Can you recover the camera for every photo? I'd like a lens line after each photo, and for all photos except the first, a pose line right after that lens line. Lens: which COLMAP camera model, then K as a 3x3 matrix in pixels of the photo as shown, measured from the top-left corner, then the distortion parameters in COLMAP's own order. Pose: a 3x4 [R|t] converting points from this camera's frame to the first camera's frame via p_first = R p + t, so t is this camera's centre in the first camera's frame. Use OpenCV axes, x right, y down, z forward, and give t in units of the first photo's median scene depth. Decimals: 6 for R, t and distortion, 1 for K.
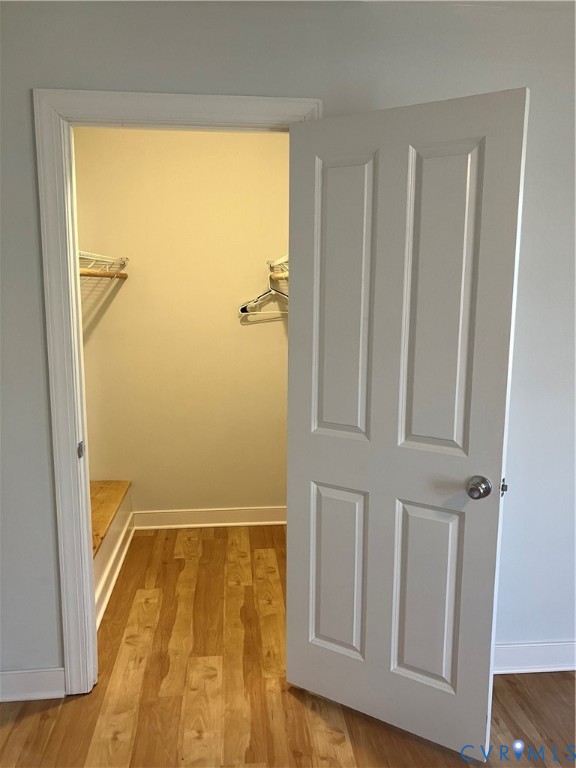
lens RADIAL K [[628.8, 0, 288.7], [0, 628.8, 387.0], [0, 0, 1]] dist [0.040352, -0.047126]
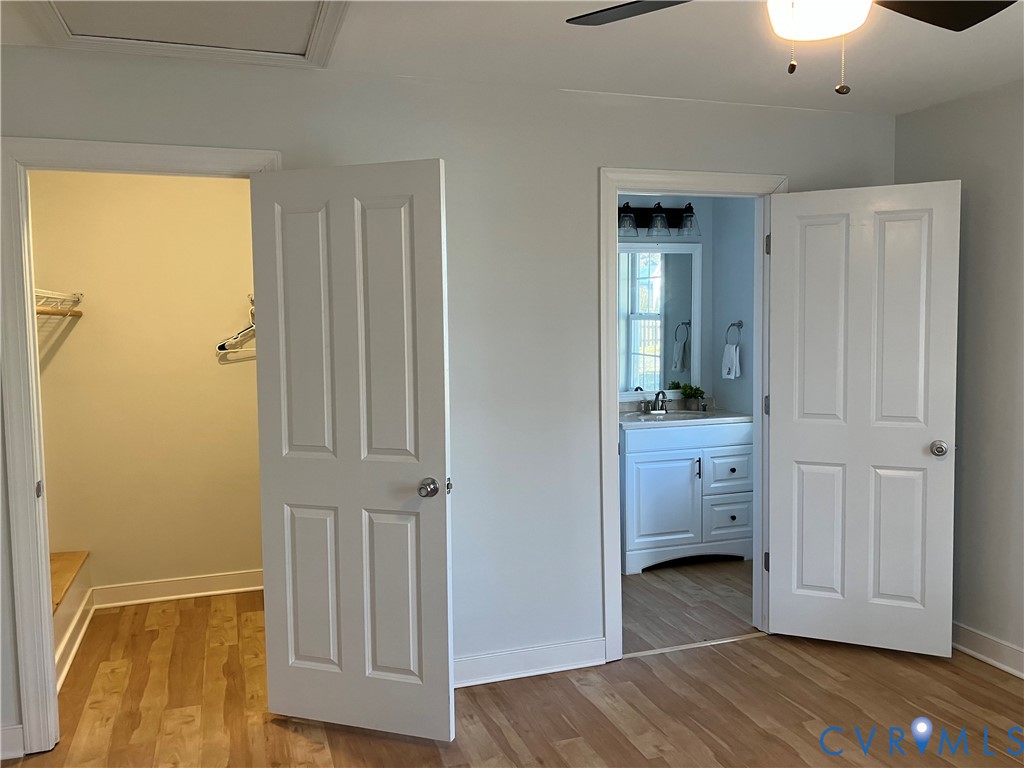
lens RADIAL K [[838.4, 0, 513.9], [0, 838.4, 376.4], [0, 0, 1]] dist [0.040352, -0.047126]
pose [[0.971284, -0.037409, 0.234963, 0.083215], [0.059441, 0.994399, -0.087395, 0.082786], [-0.230377, 0.098852, 0.968067, -0.449272]]
